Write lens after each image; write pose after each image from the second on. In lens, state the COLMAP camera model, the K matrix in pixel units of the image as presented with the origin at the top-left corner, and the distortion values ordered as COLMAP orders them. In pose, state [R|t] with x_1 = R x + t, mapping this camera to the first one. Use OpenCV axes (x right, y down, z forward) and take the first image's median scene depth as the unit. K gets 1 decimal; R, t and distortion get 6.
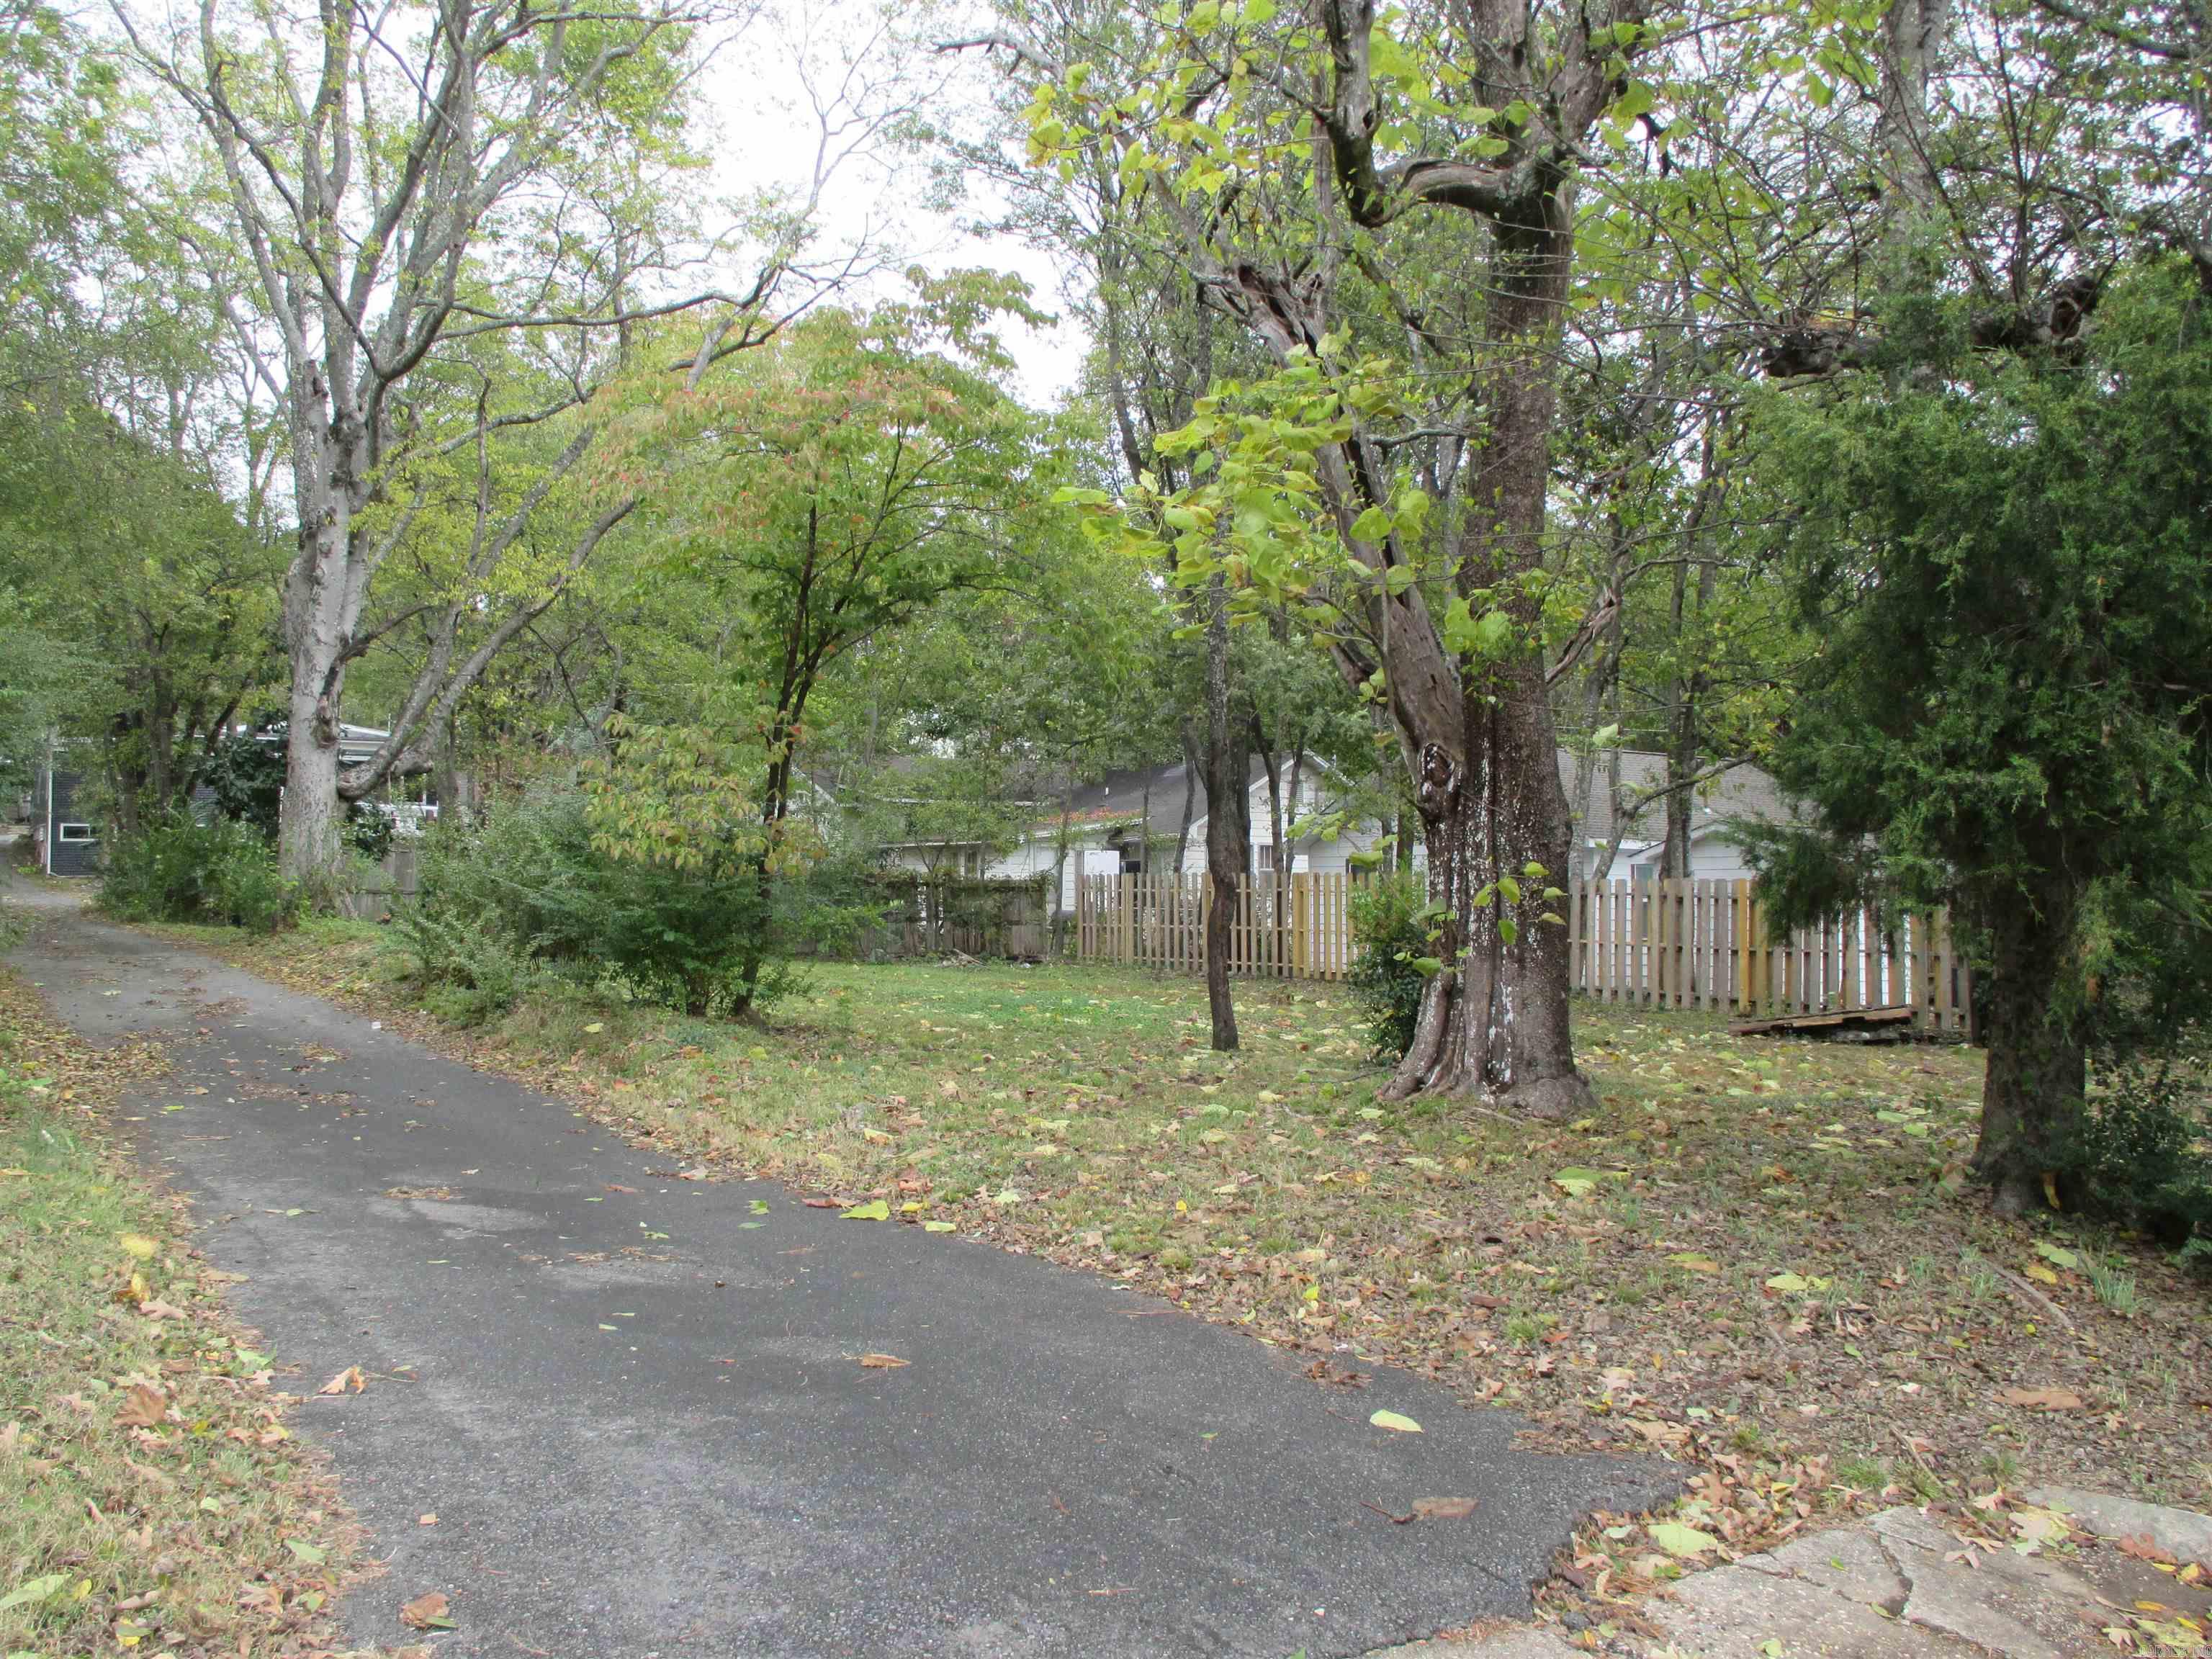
lens RADIAL K [[1887.9, 0, 1130.0], [0, 1887.9, 770.6], [0, 0, 1]] dist [-0.028514, 0.017472]
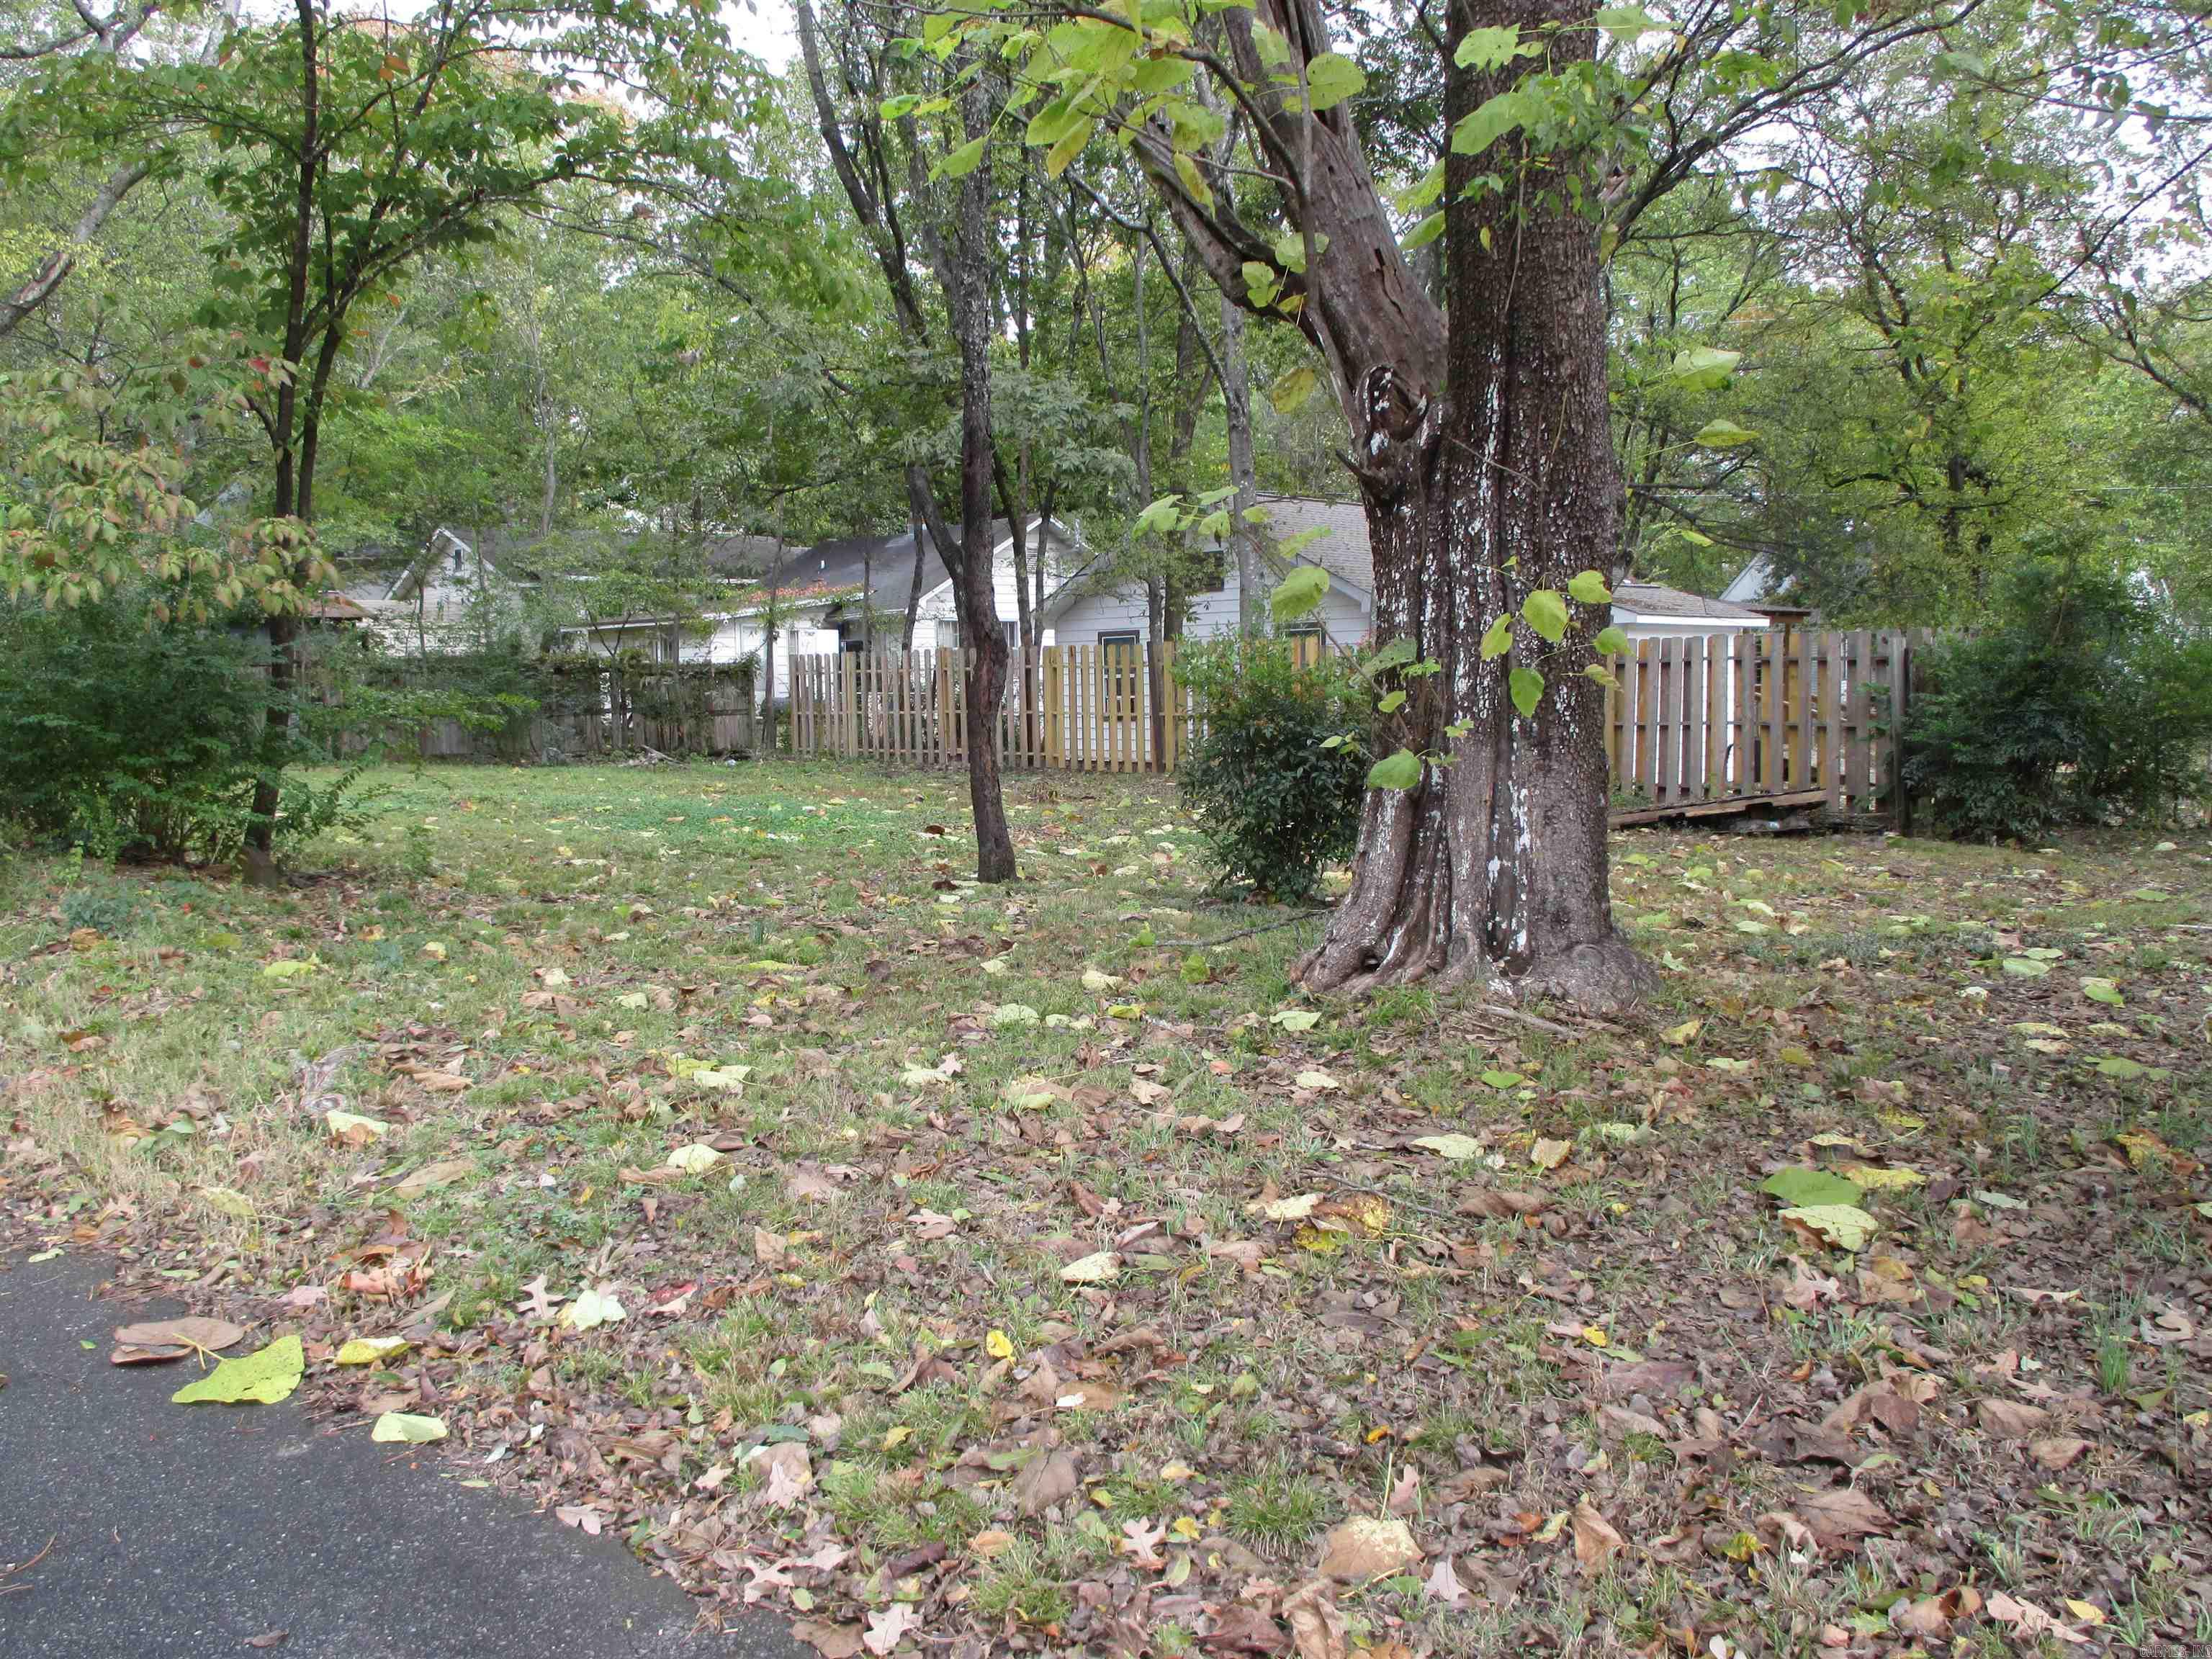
lens RADIAL K [[1887.9, 0, 1126.7], [0, 1887.9, 769.1], [0, 0, 1]] dist [-0.028514, 0.017472]
pose [[0.989345, -0.026724, 0.143115, -0.001084], [0.010711, 0.993706, 0.111511, 0.042619], [-0.145194, -0.108790, 0.983404, 0.444104]]
